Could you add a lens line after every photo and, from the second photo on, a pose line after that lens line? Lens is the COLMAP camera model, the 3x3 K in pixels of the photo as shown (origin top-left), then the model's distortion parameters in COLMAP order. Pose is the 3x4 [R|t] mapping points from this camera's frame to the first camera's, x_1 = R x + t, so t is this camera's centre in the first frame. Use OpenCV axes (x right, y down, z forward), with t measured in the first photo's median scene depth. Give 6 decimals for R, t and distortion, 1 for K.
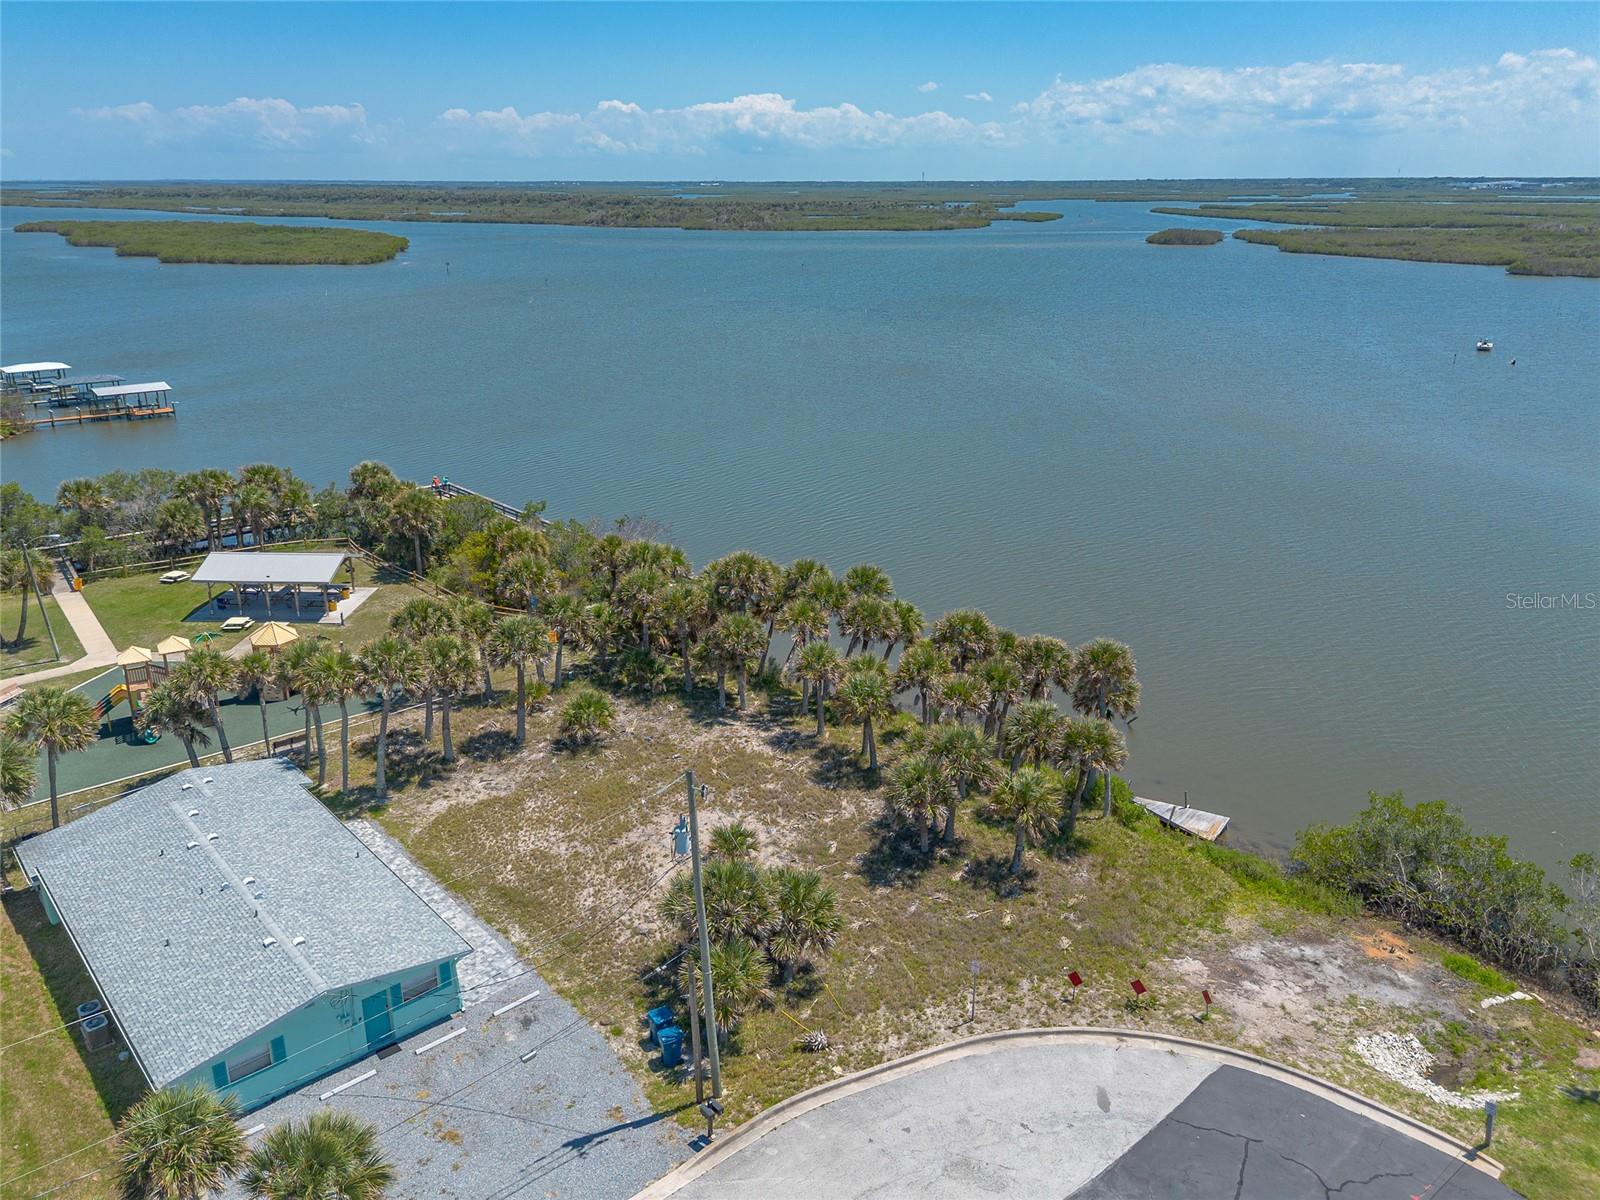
lens RADIAL K [[1182.5, 0, 769.6], [0, 1182.5, 600.0], [0, 0, 1]] dist [0.098334, -0.118320]
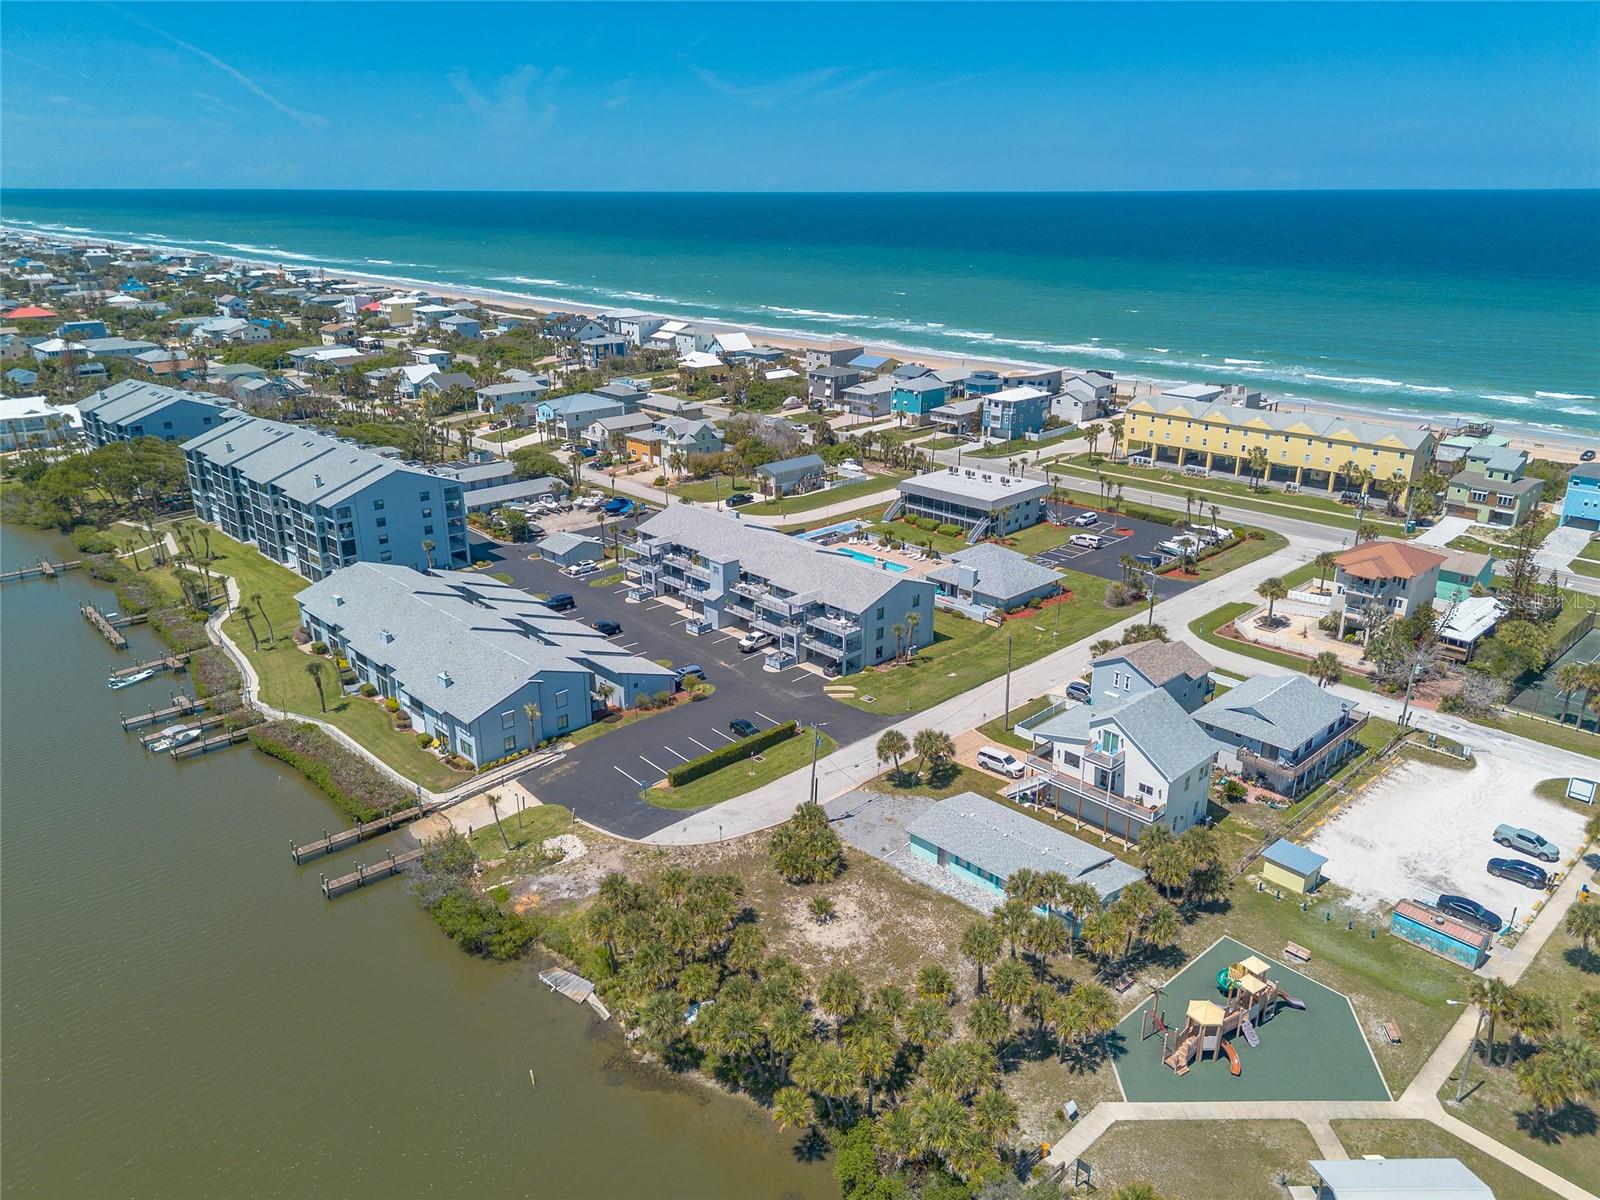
lens RADIAL K [[1138.3, 0, 800.0], [0, 1138.3, 600.0], [0, 0, 1]] dist [0.097495, -0.113456]
pose [[-0.997847, 0.022215, -0.061716, 0.091807], [-0.021755, 0.775555, 0.630905, -1.175114], [0.061879, 0.630889, -0.773402, 1.802080]]
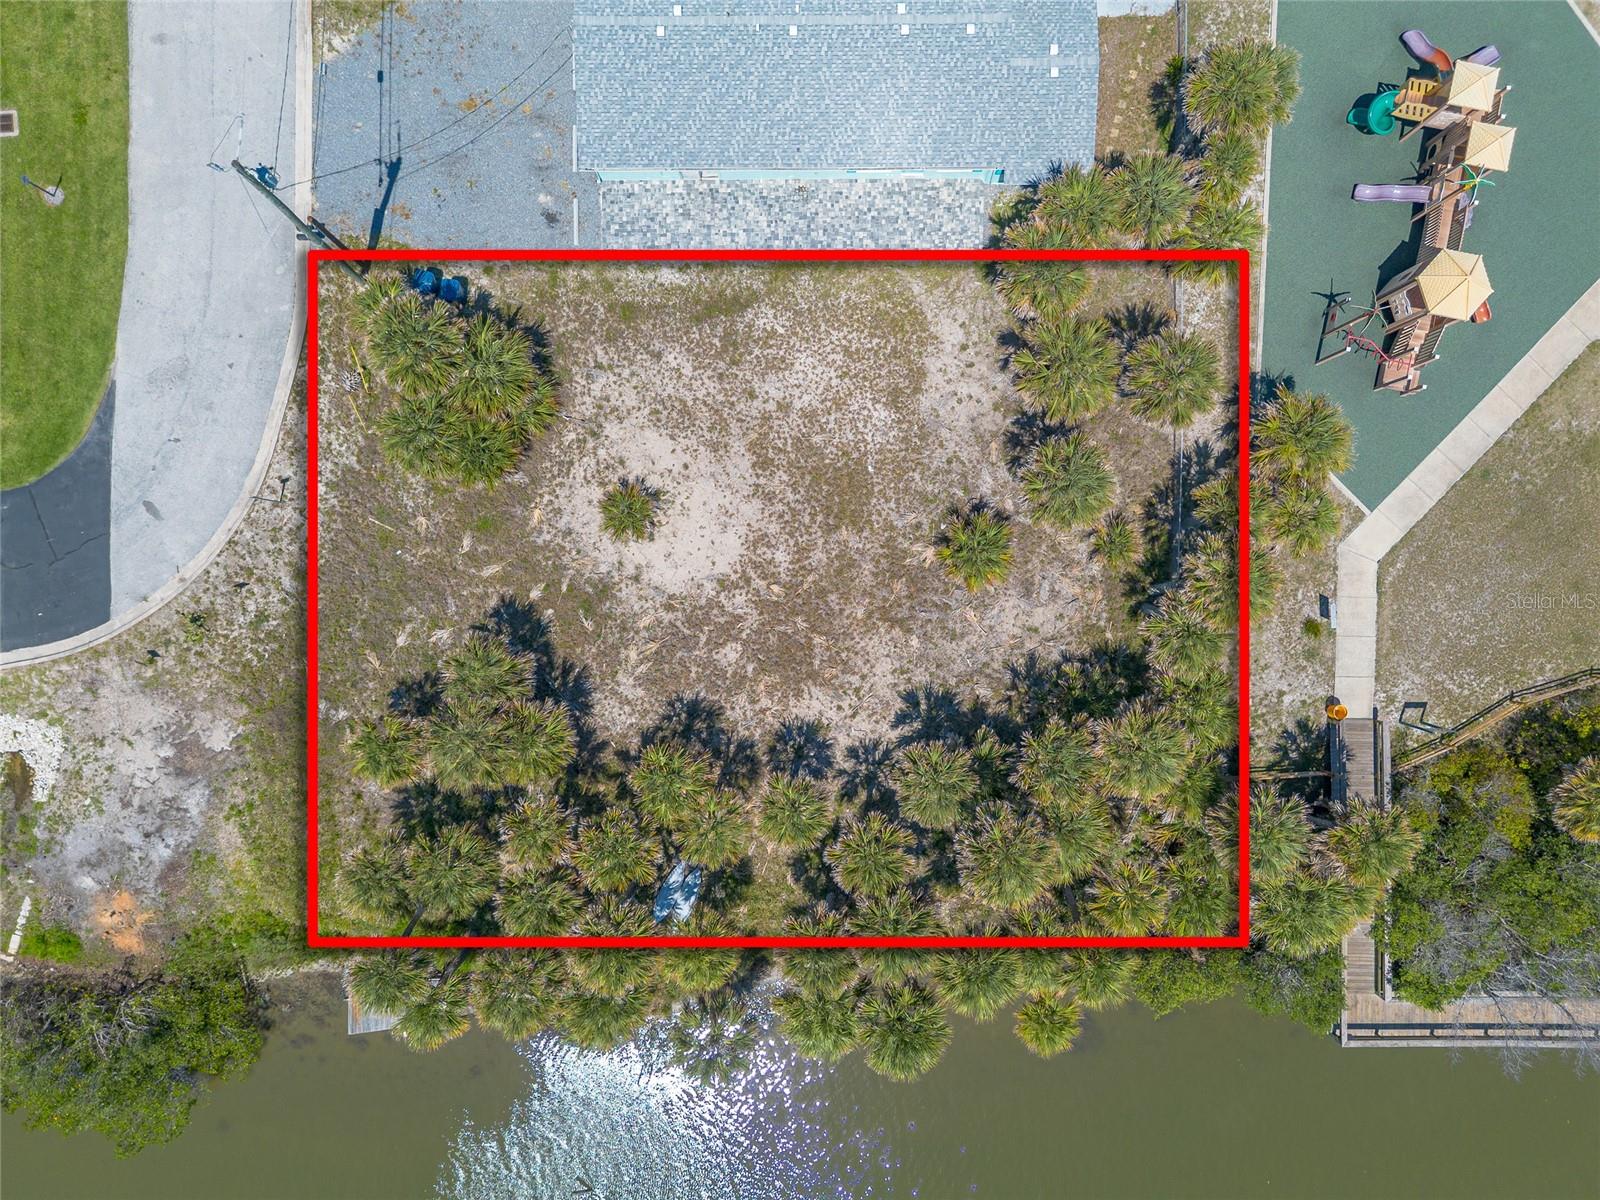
lens RADIAL K [[1138.3, 0, 800.0], [0, 1138.3, 600.0], [0, 0, 1]] dist [0.097495, -0.113456]
pose [[-0.652626, 0.757660, 0.005550, -0.060246], [-0.246343, -0.219108, 0.944091, -0.560735], [0.716515, 0.614771, 0.329640, 0.704689]]
